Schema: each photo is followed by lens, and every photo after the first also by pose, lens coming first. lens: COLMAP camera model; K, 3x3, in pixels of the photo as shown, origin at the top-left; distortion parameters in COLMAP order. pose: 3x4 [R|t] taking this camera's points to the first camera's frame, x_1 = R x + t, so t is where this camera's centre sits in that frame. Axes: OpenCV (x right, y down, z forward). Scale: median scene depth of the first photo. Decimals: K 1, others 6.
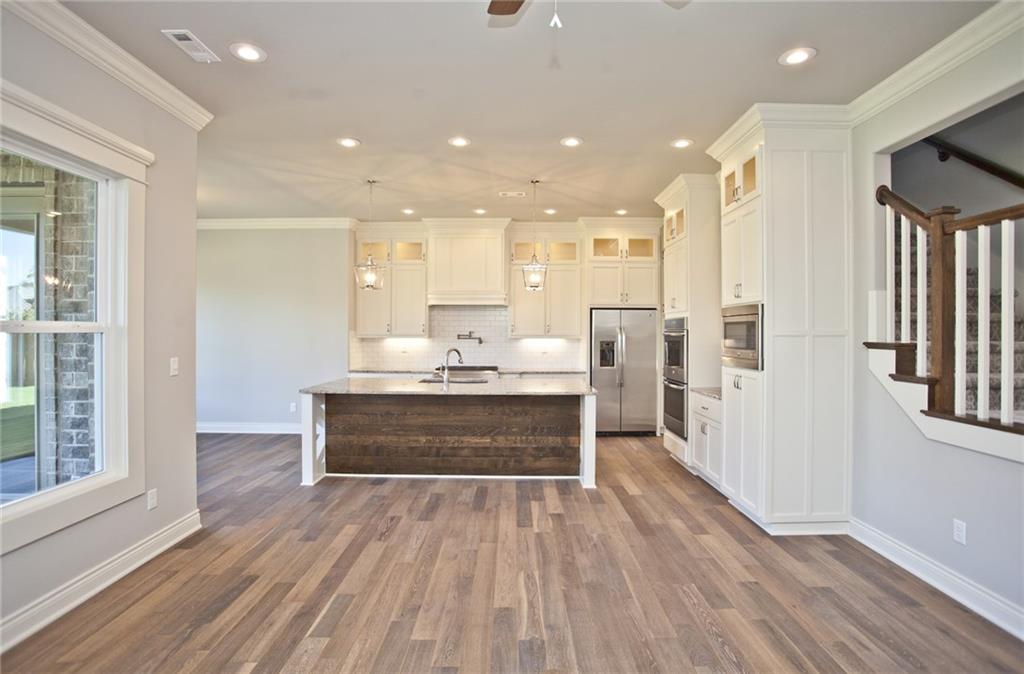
lens RADIAL K [[497.9, 0, 513.3], [0, 497.9, 334.2], [0, 0, 1]] dist [-0.063277, 0.018543]
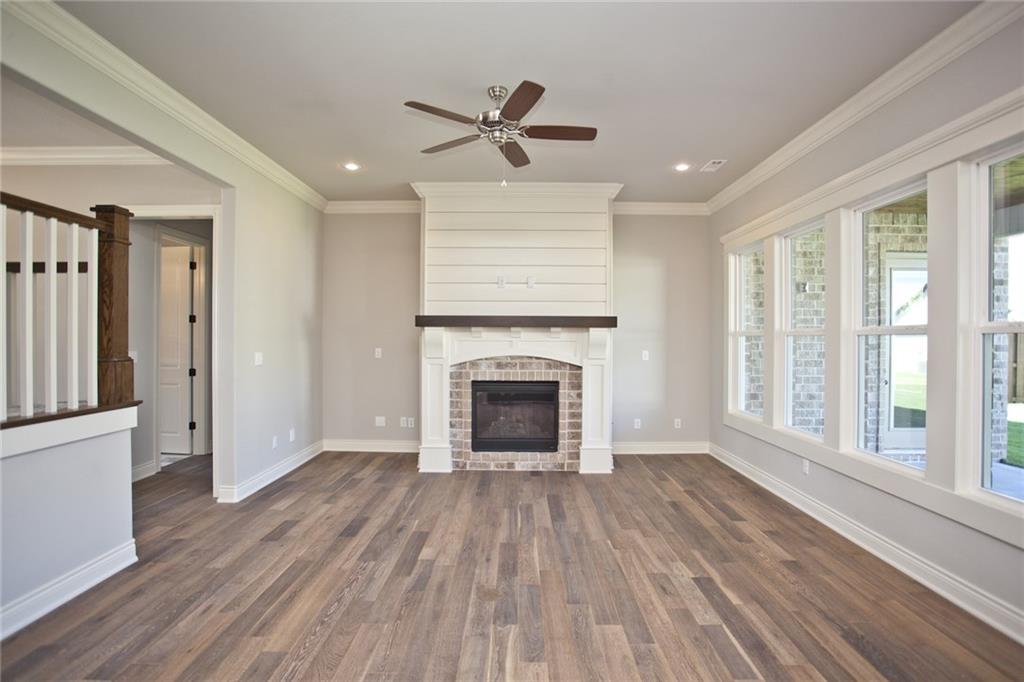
lens RADIAL K [[497.9, 0, 518.0], [0, 497.9, 335.5], [0, 0, 1]] dist [-0.063277, 0.018543]
pose [[-0.999978, -0.006560, -0.000363, 0.006910], [-0.006559, 0.999974, -0.002848, 0.006704], [0.000382, -0.002846, -0.999996, 0.993040]]
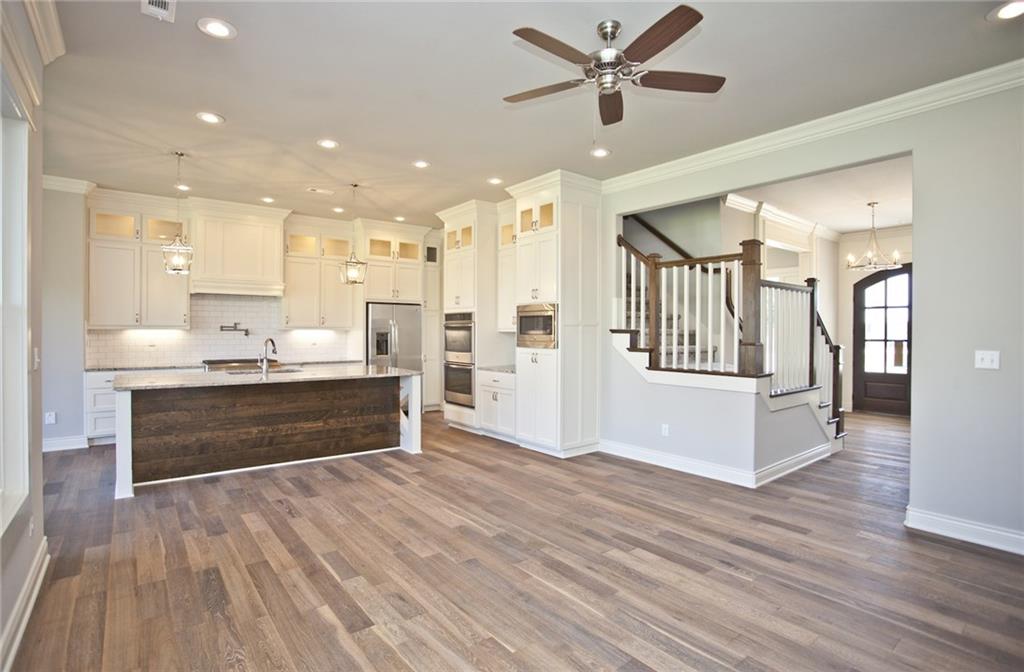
lens RADIAL K [[497.9, 0, 505.8], [0, 497.9, 334.4], [0, 0, 1]] dist [-0.063277, 0.018543]
pose [[0.789232, -0.003900, 0.614082, -0.403338], [-0.000846, 0.999972, 0.007438, 0.014865], [-0.614094, -0.006390, 0.789207, -0.073545]]
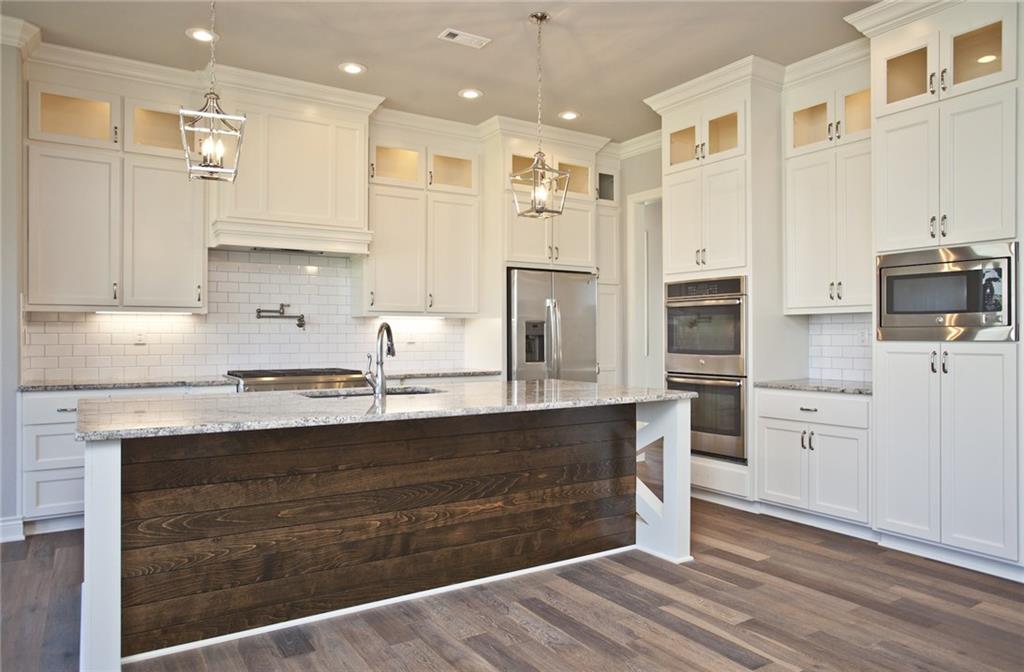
lens RADIAL K [[668.5, 0, 510.7], [0, 668.5, 335.5], [0, 0, 1]] dist [-0.035998, 0.018508]
pose [[0.841771, -0.003059, 0.539826, -0.422946], [0.003966, 0.999992, -0.000519, 0.047260], [-0.539821, 0.002578, 0.841776, 0.450336]]
